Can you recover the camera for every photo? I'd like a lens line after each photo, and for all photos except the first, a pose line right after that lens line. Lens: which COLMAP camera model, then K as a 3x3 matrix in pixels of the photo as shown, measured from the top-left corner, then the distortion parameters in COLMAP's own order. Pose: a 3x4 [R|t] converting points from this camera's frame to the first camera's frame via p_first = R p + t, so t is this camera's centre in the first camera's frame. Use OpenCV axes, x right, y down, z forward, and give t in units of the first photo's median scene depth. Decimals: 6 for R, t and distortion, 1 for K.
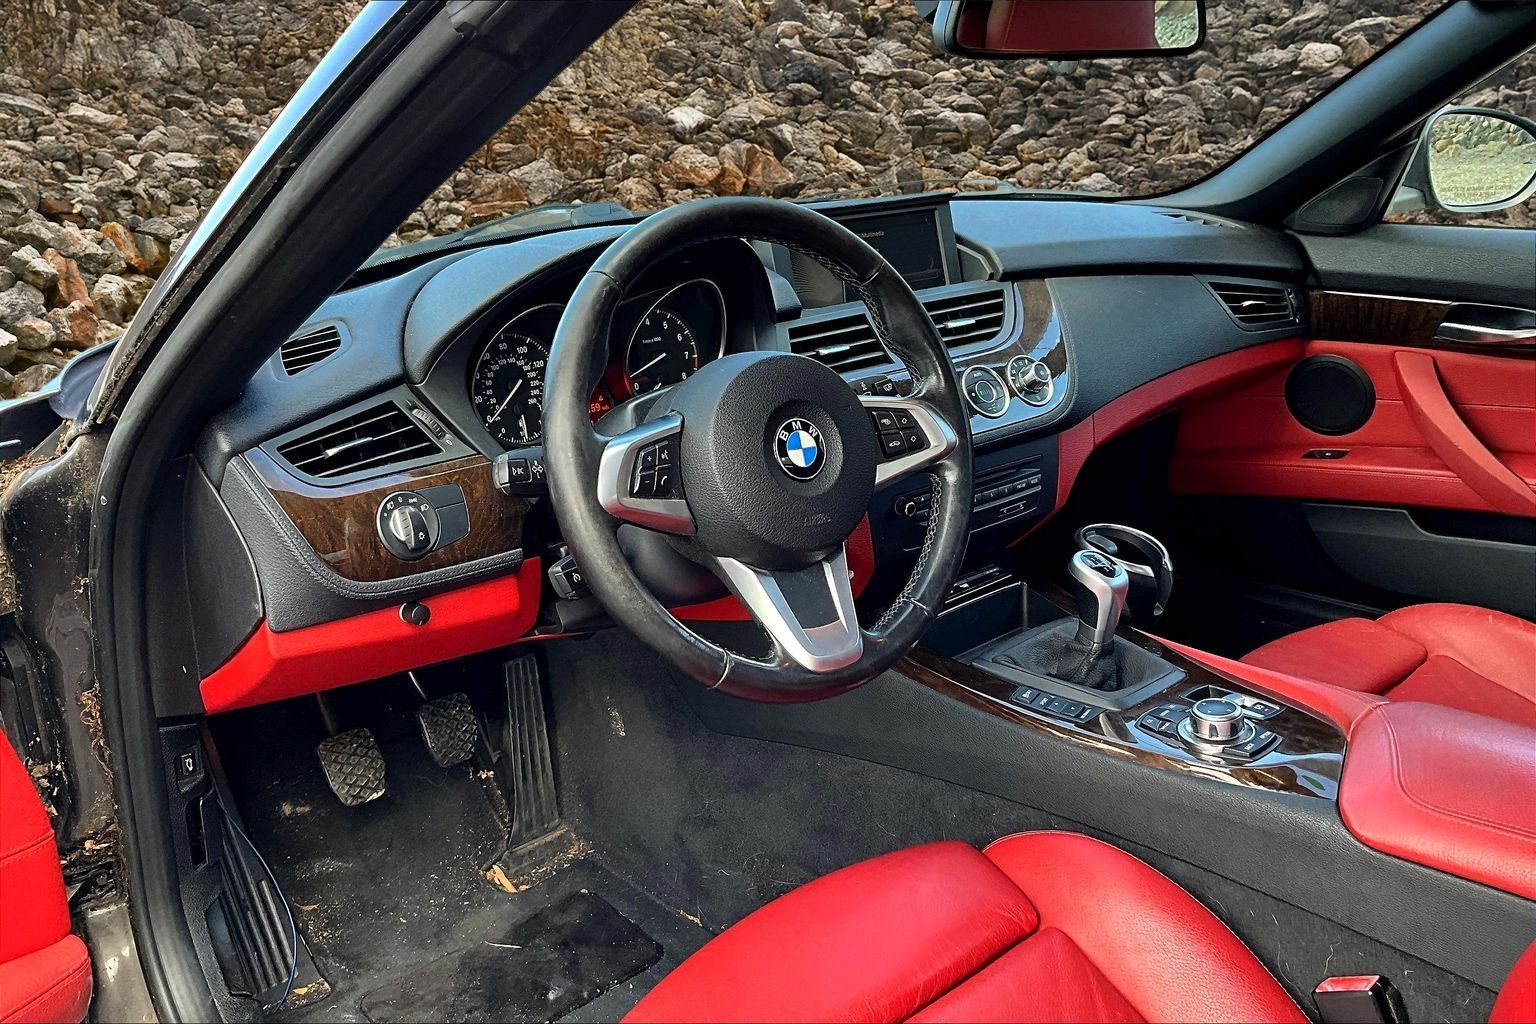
lens RADIAL K [[1300.2, 0, 745.5], [0, 1300.2, 517.9], [0, 0, 1]] dist [0.124541, -0.269390]
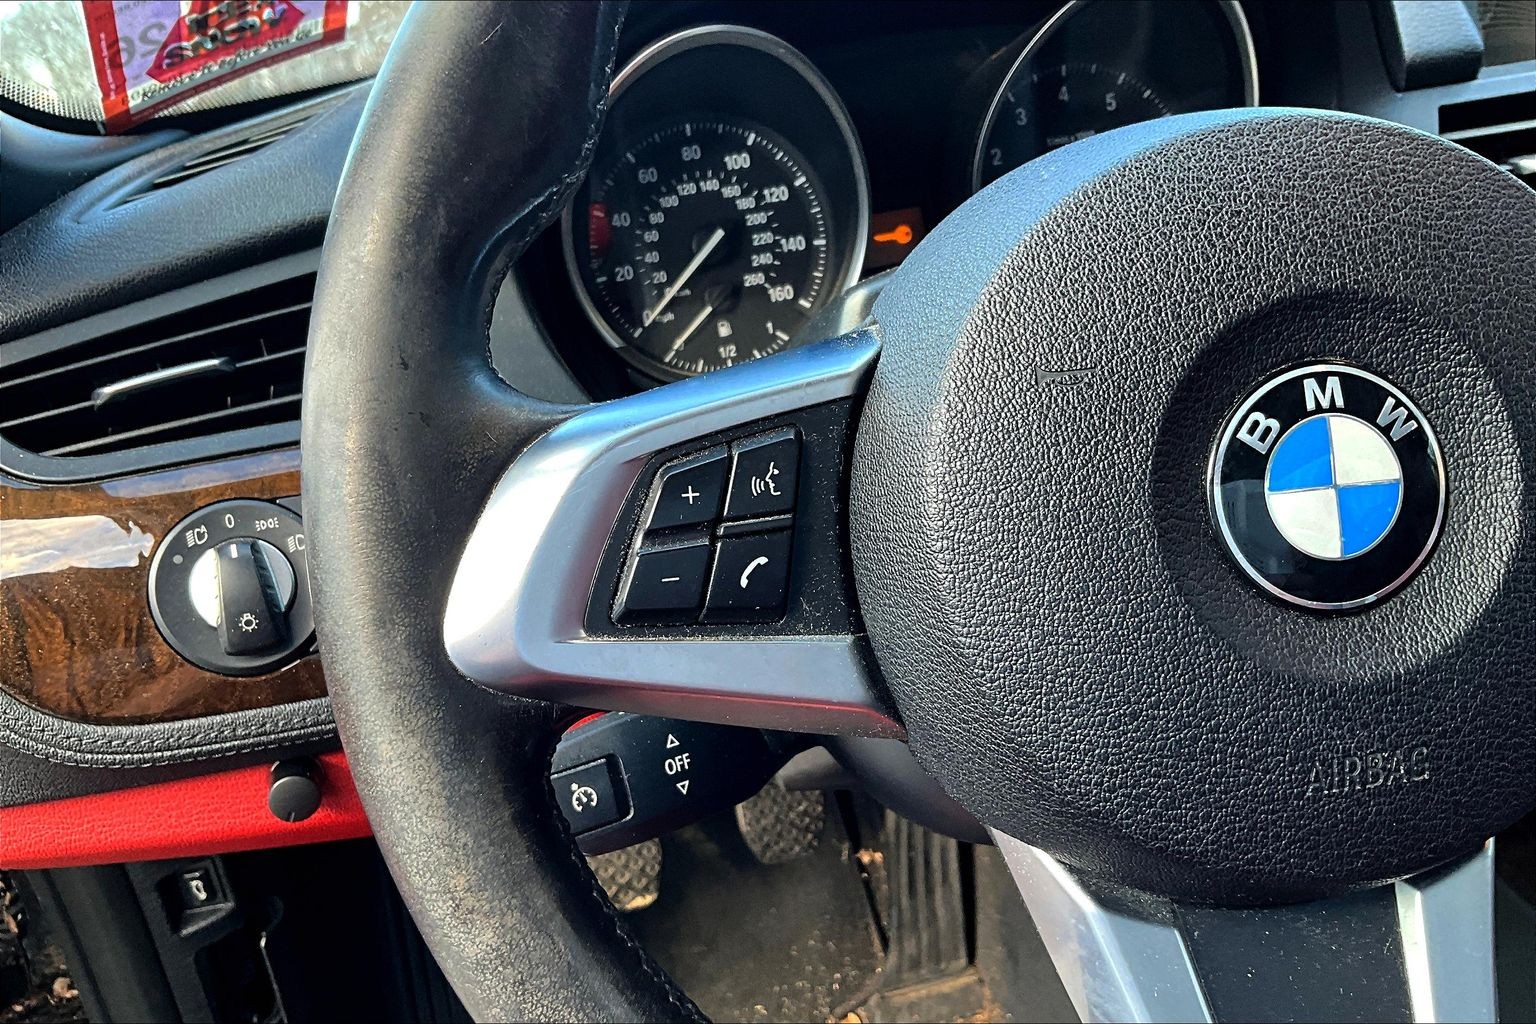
lens RADIAL K [[1300.2, 0, 745.5], [0, 1300.2, 517.9], [0, 0, 1]] dist [0.124541, -0.269390]
pose [[0.877137, 0.103682, -0.468913, 0.053447], [-0.059585, 0.992367, 0.107967, -0.057196], [0.476529, -0.066762, 0.876620, 0.608929]]
